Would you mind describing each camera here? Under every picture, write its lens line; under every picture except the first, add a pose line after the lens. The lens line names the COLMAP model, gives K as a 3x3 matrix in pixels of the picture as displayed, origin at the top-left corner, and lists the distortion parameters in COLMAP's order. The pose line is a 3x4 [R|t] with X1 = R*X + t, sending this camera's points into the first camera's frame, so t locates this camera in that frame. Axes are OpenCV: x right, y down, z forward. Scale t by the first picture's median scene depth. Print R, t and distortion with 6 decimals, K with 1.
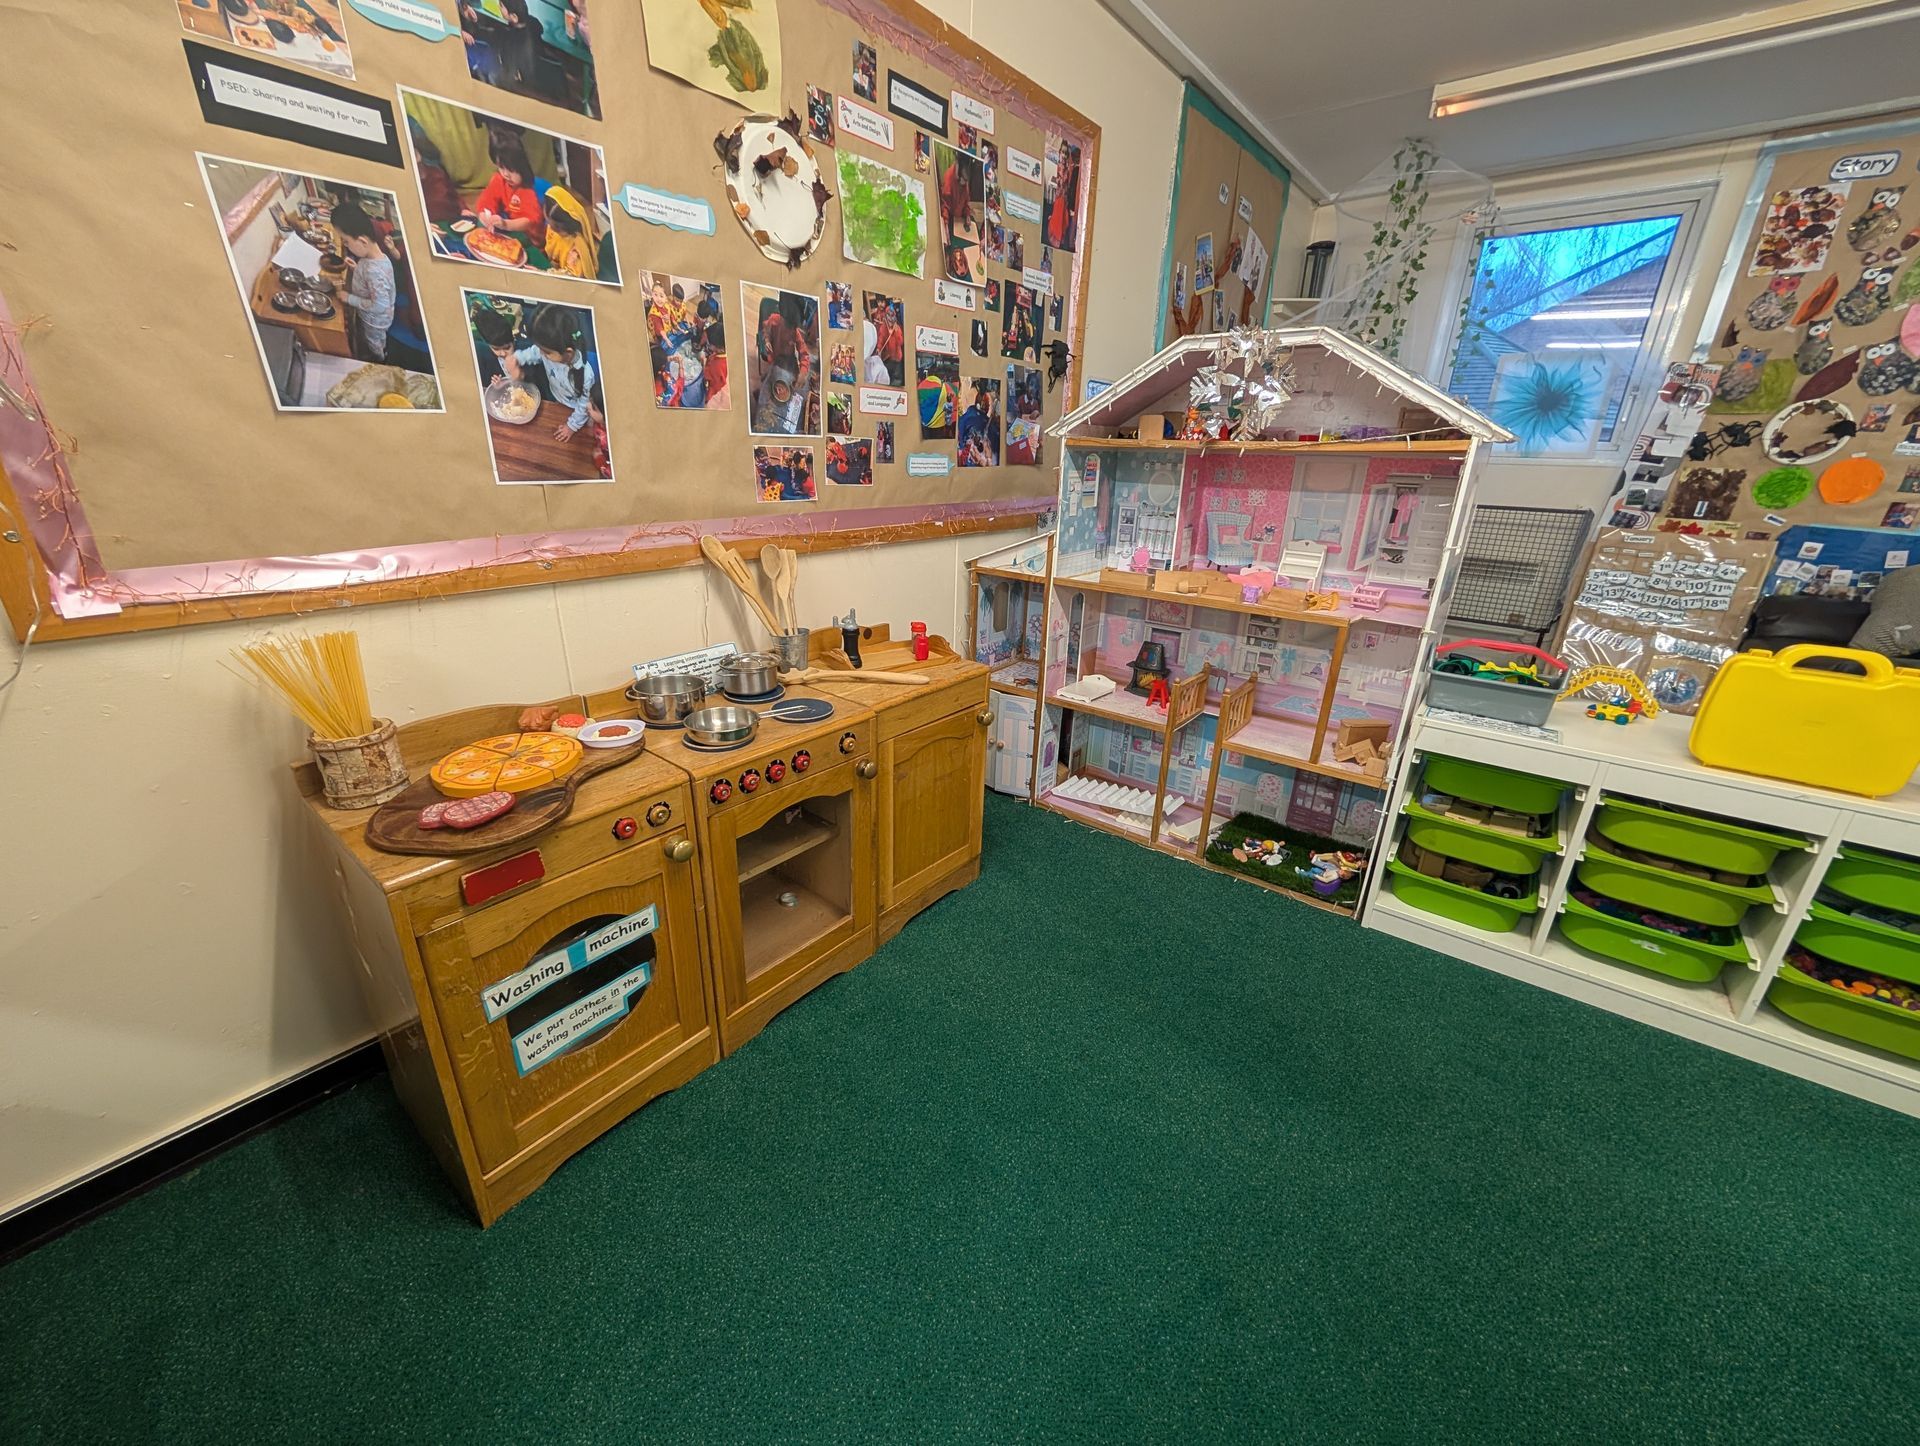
lens RADIAL K [[729.1, 0, 956.3], [0, 729.1, 723.0], [0, 0, 1]] dist [-0.002002, 0.000538]
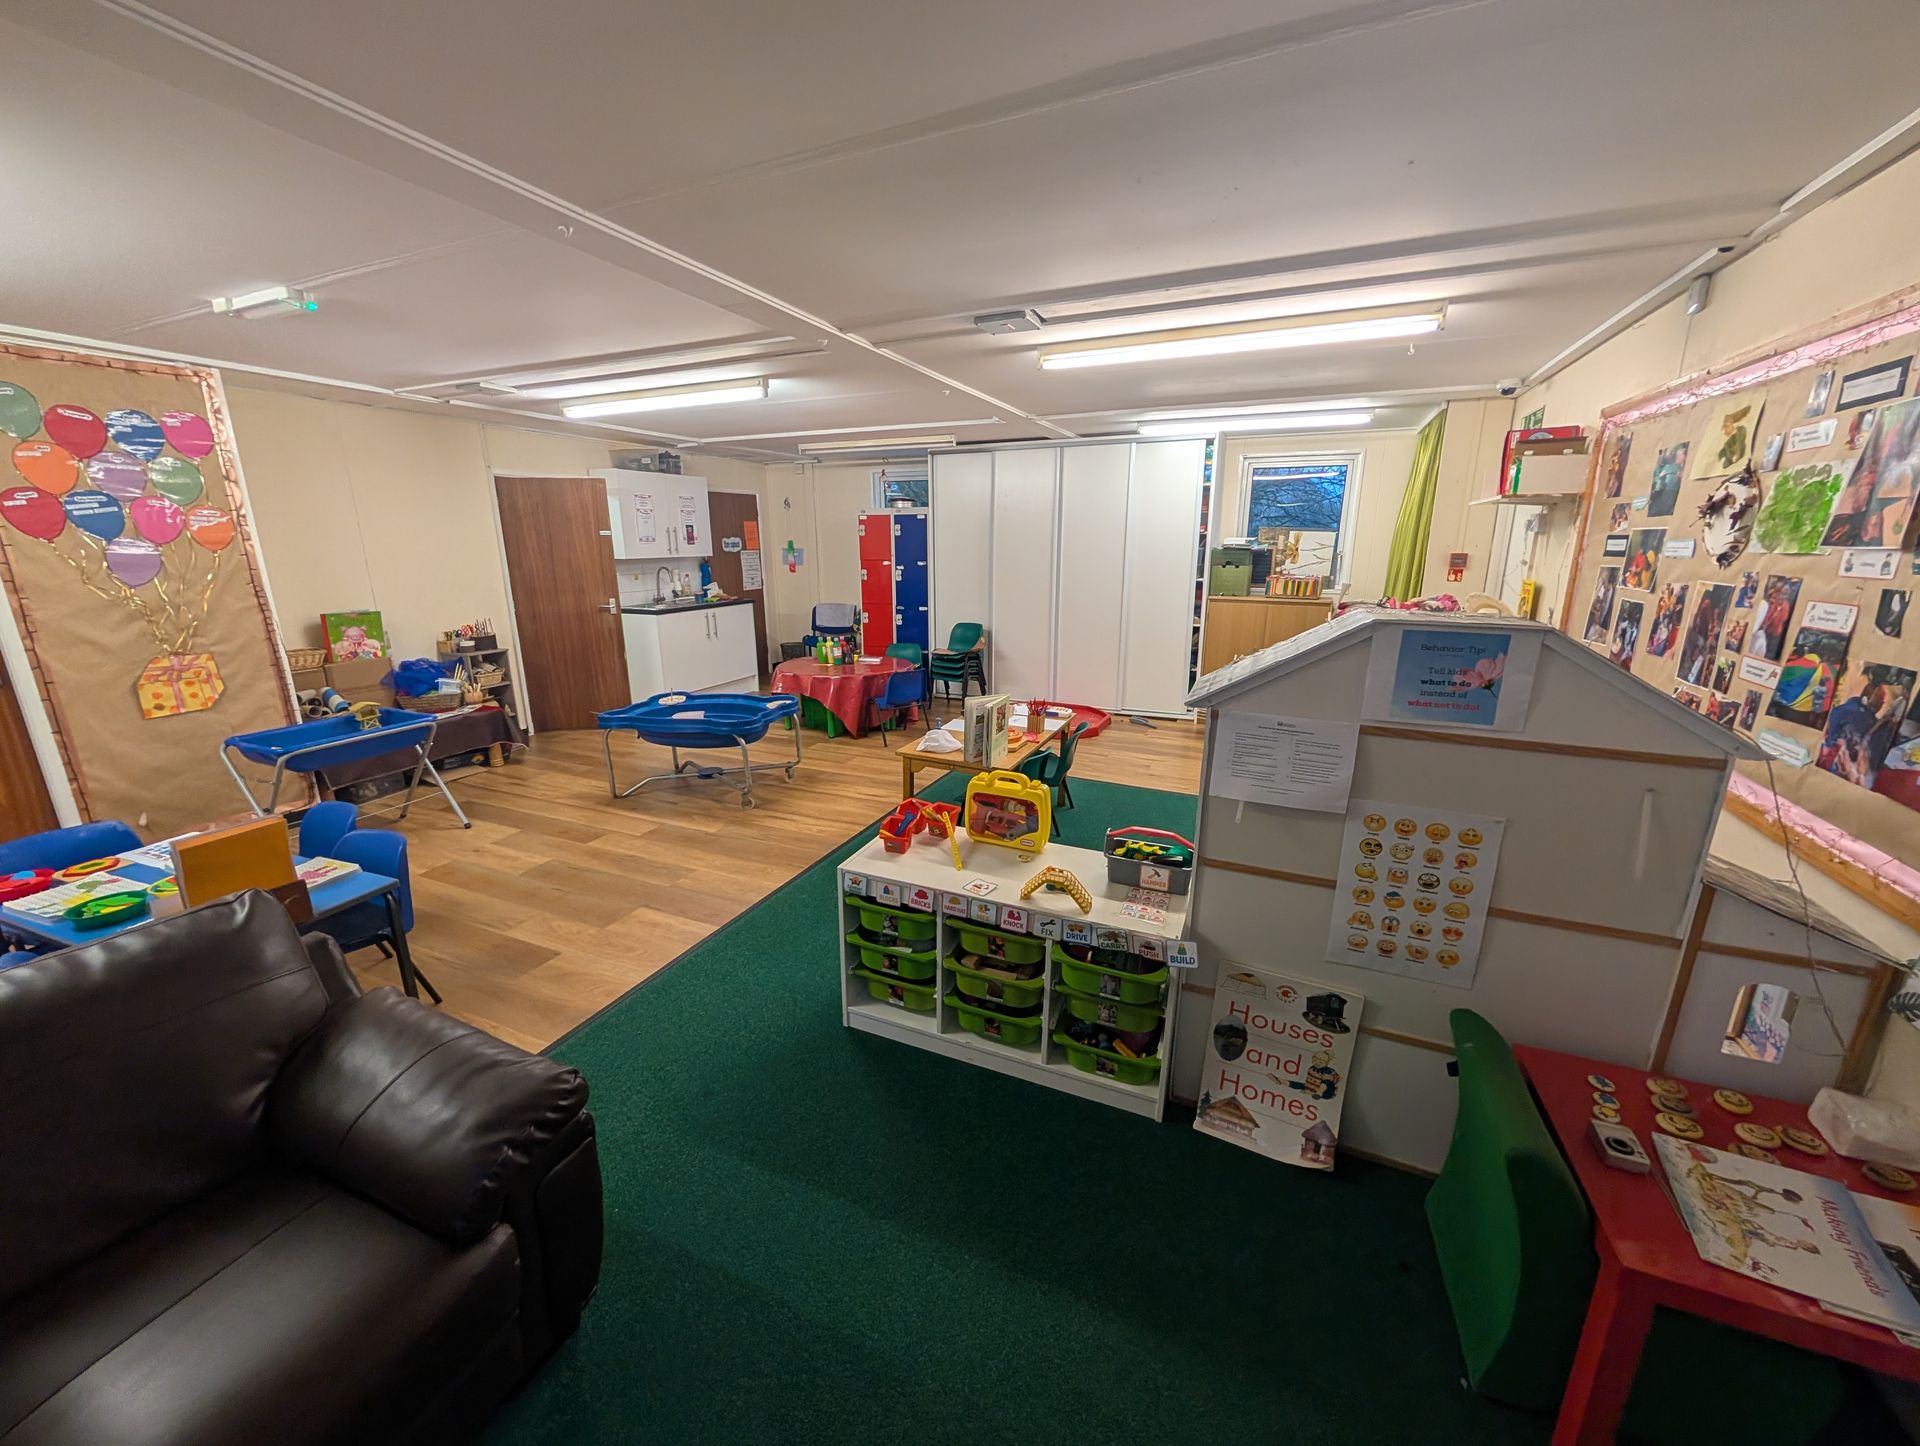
lens RADIAL K [[729.1, 0, 956.3], [0, 729.1, 723.0], [0, 0, 1]] dist [-0.002002, 0.000538]
pose [[-0.965559, 0.040628, -0.256994, 1.293103], [-0.115496, 0.818159, 0.563274, -0.872203], [0.233147, 0.573555, -0.785288, 1.670350]]
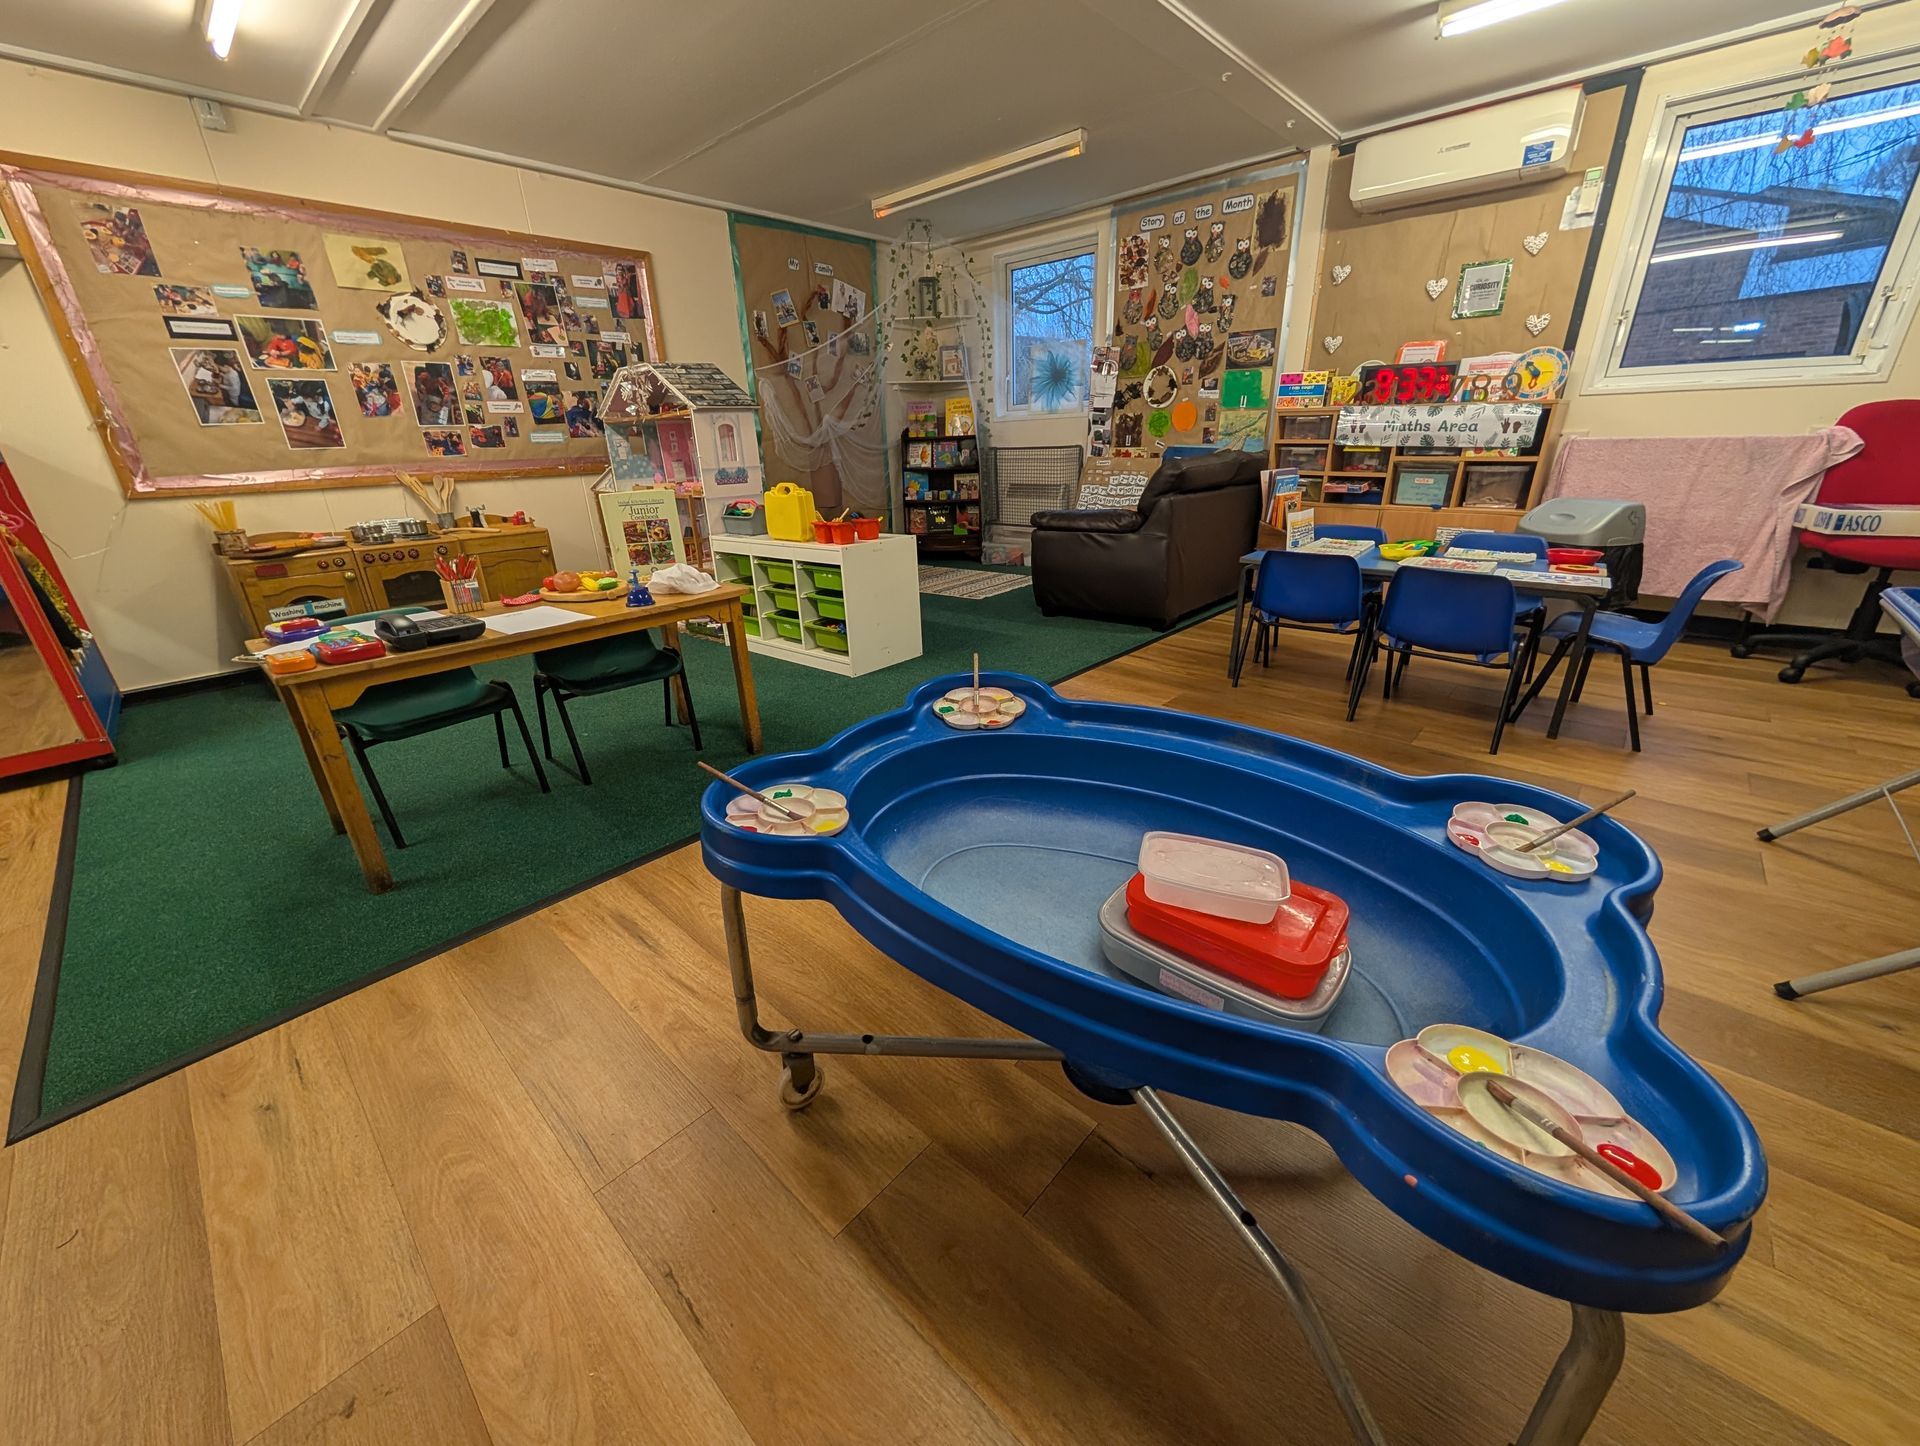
lens RADIAL K [[729.1, 0, 956.3], [0, 729.1, 723.0], [0, 0, 1]] dist [-0.002002, 0.000538]
pose [[0.996973, -0.032090, -0.070815, 1.396841], [0.032762, 0.999428, 0.008349, 0.521242], [0.070507, -0.010644, 0.997455, -1.066762]]
